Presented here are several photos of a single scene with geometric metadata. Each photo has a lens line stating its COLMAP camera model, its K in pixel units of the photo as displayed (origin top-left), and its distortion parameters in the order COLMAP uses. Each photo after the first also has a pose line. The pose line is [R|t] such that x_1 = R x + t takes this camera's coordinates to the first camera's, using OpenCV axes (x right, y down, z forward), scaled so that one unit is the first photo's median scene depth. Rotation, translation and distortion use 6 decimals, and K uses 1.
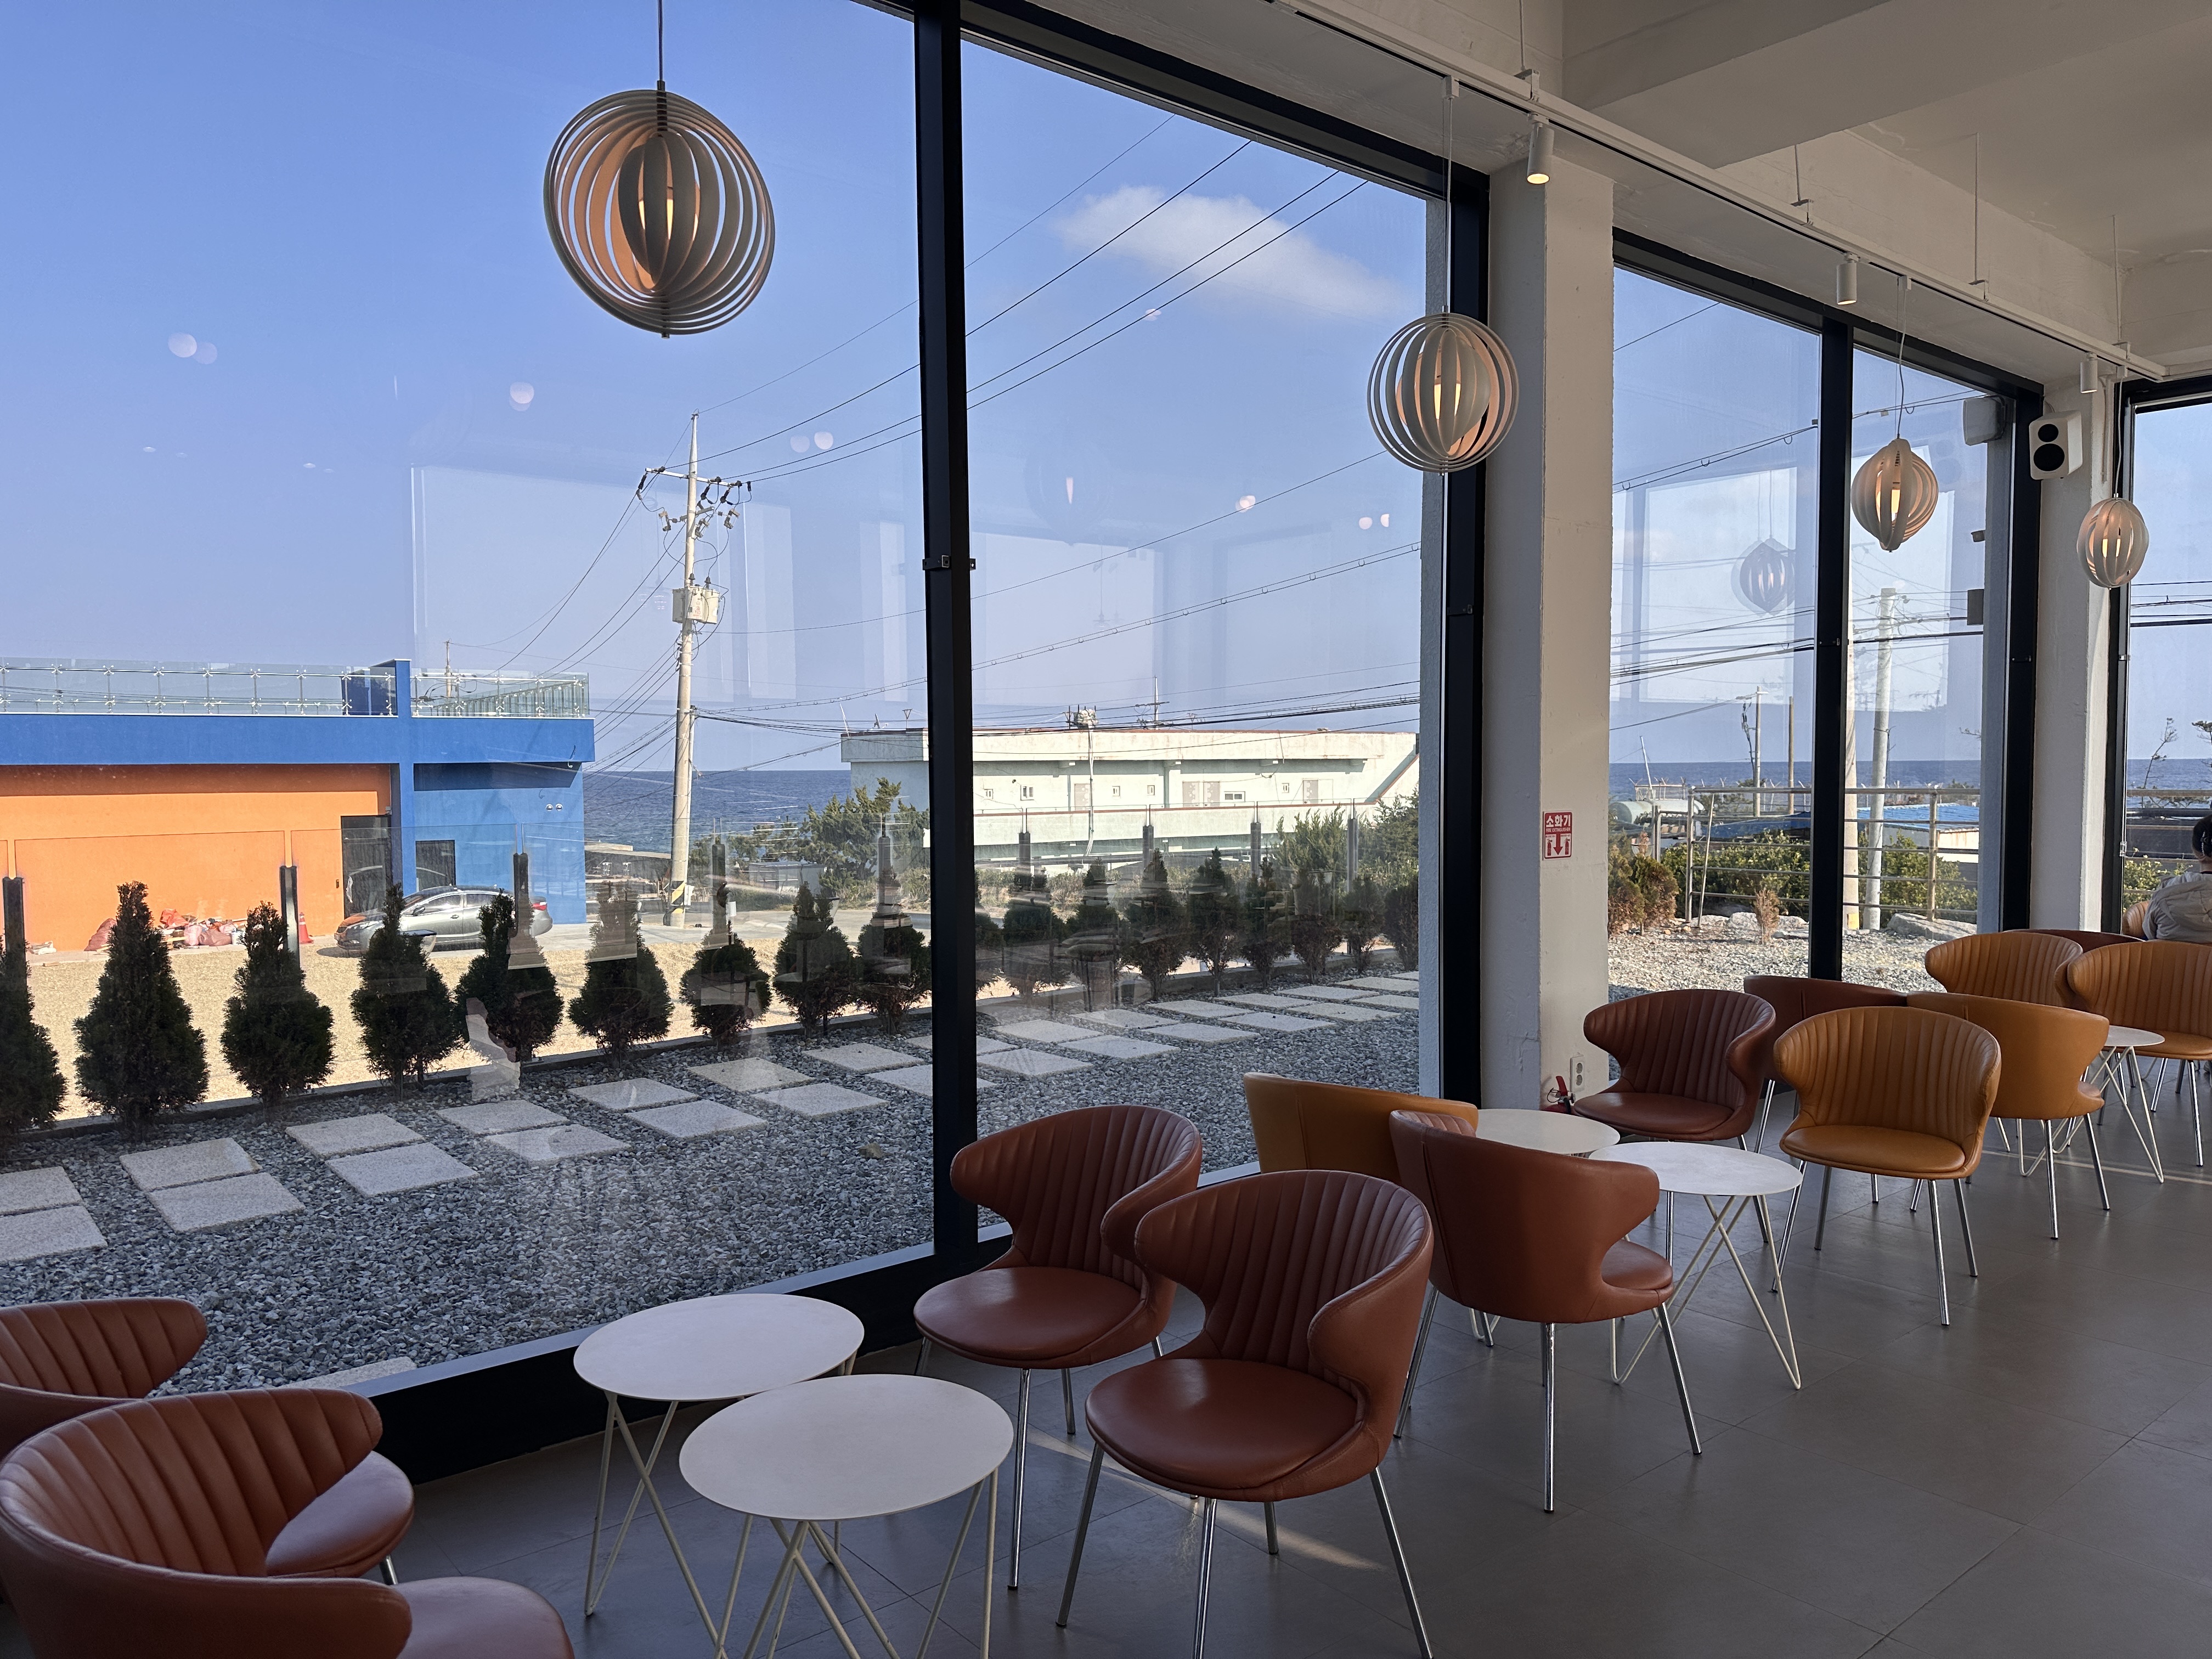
lens RADIAL K [[1582.2, 0, 1110.8], [0, 1582.2, 827.3], [0, 0, 1]] dist [0.003599, -0.009862]
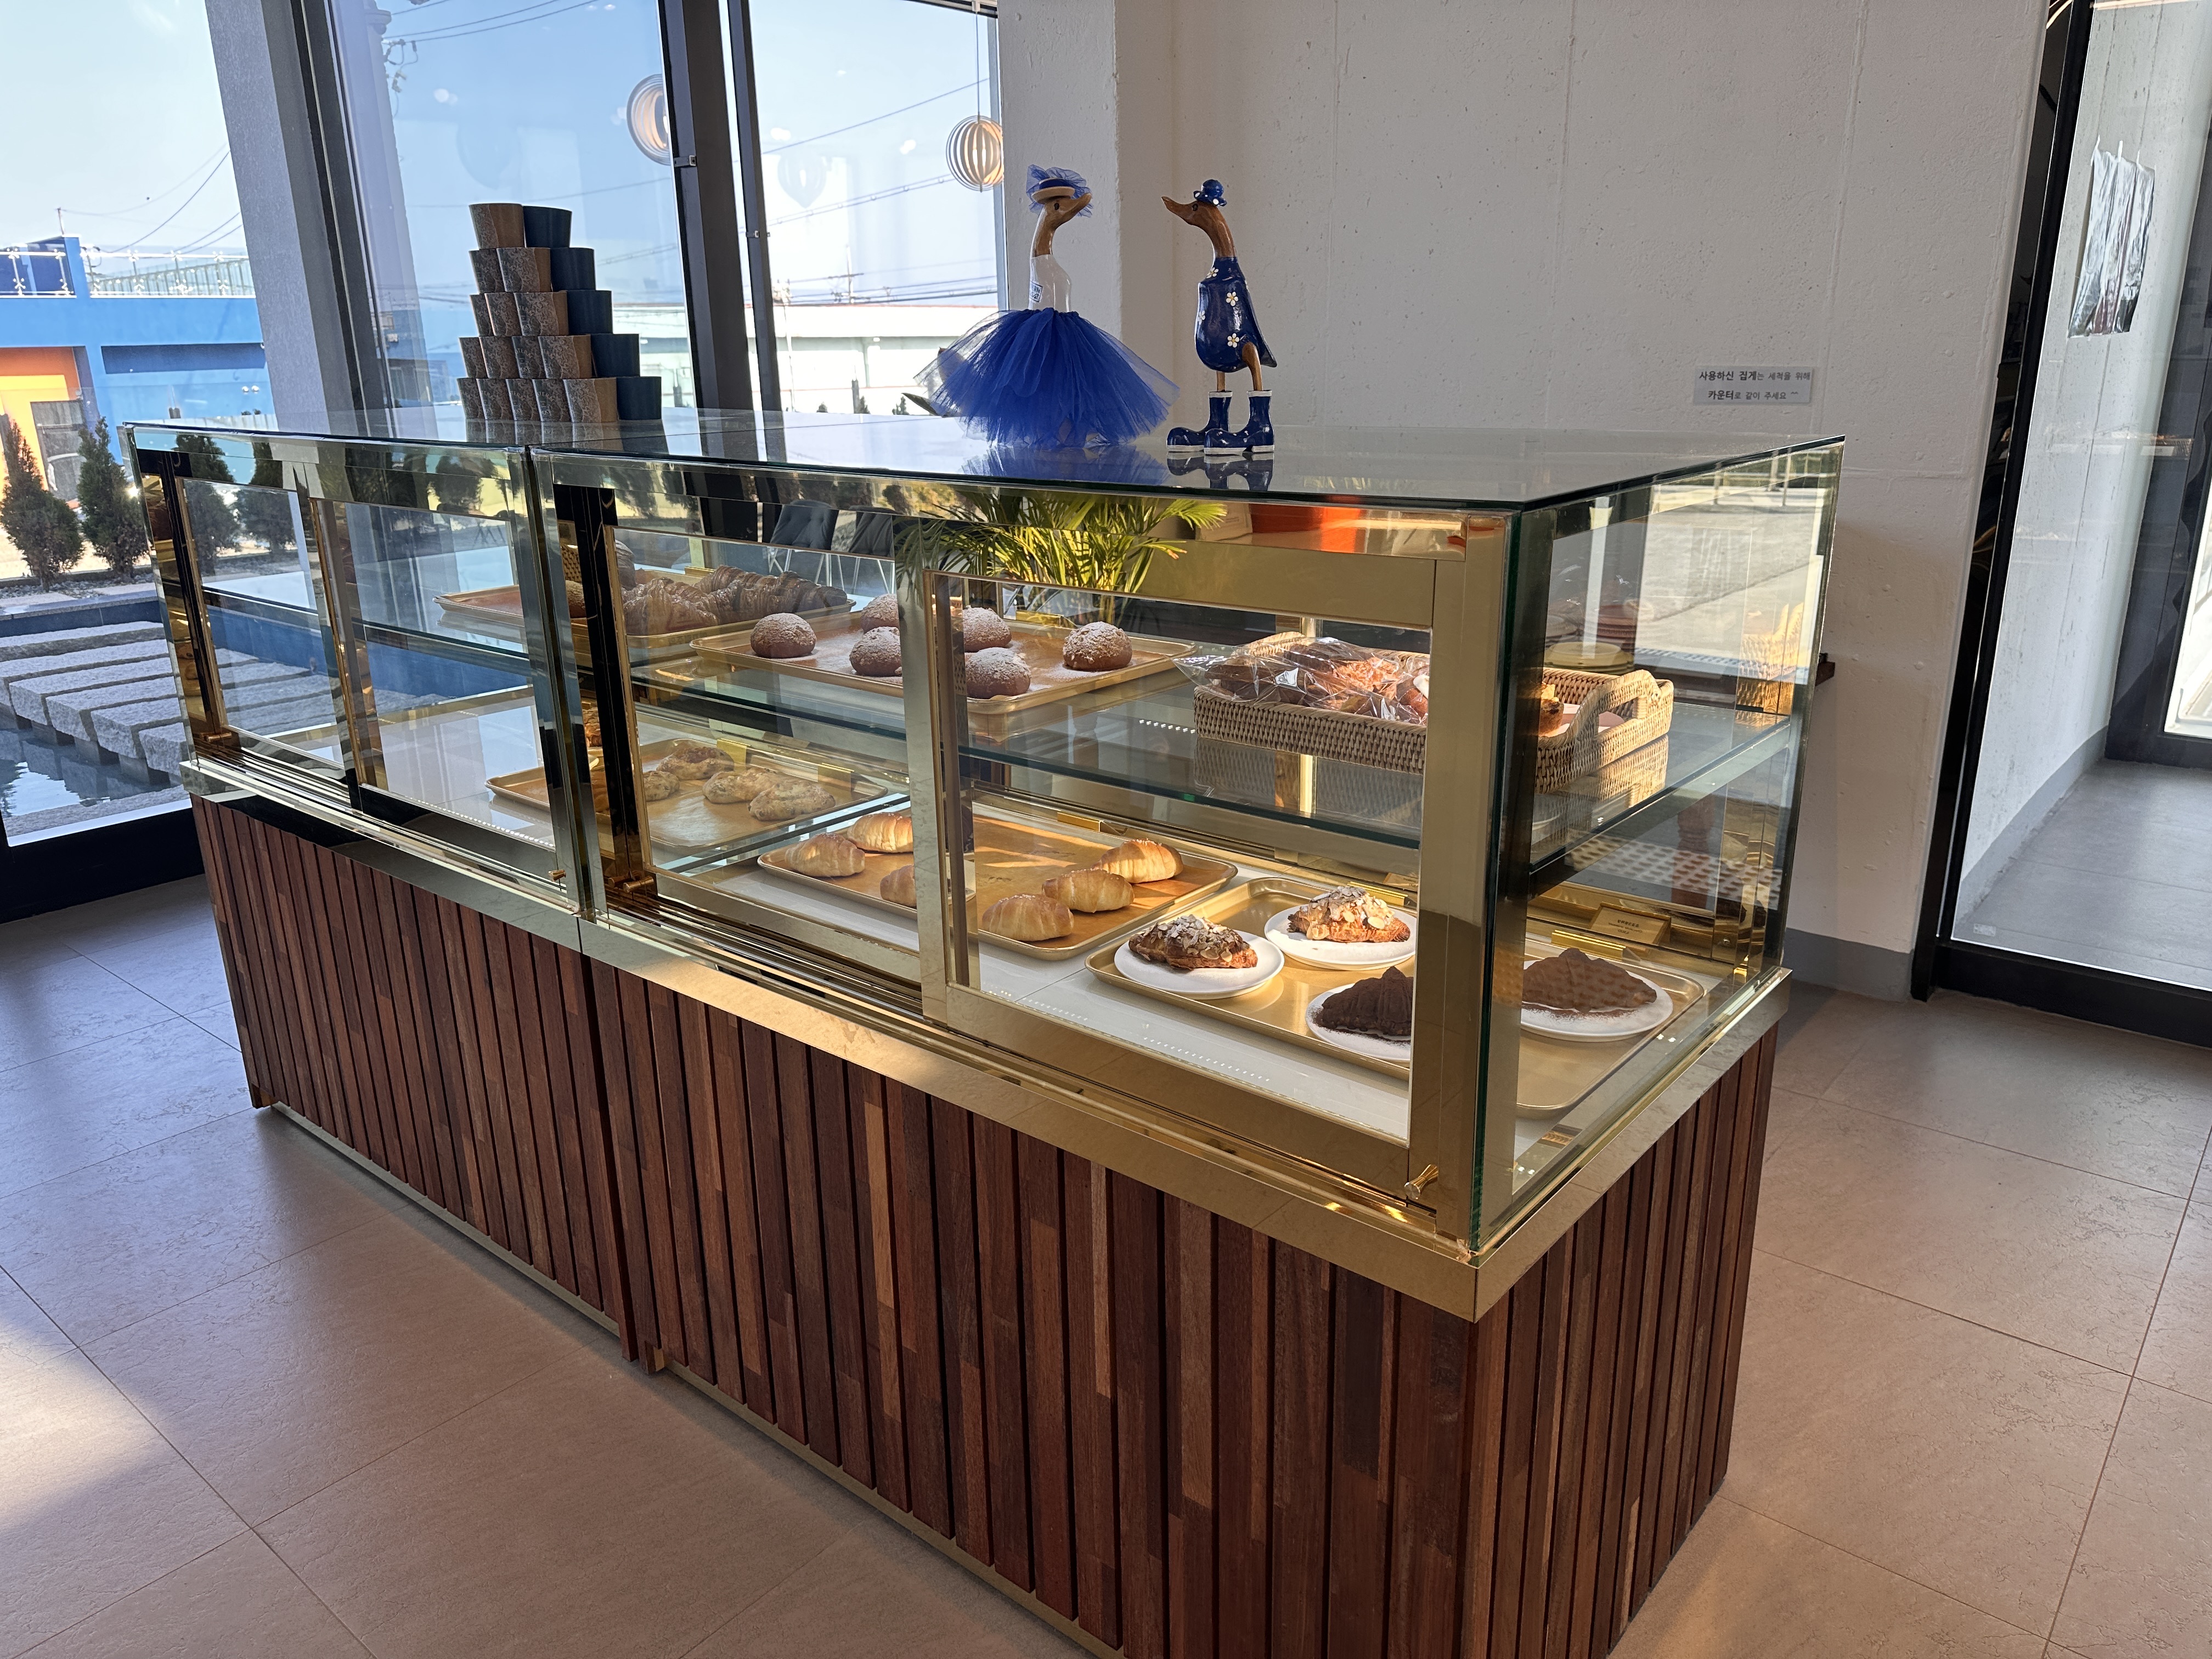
lens RADIAL K [[1582.2, 0, 1103.0], [0, 1582.2, 823.8], [0, 0, 1]] dist [0.003599, -0.009862]
pose [[0.979806, -0.064830, 0.189149, -0.031759], [0.014890, 0.967008, 0.254309, 0.006640], [-0.199395, -0.246357, 0.948446, -0.139249]]
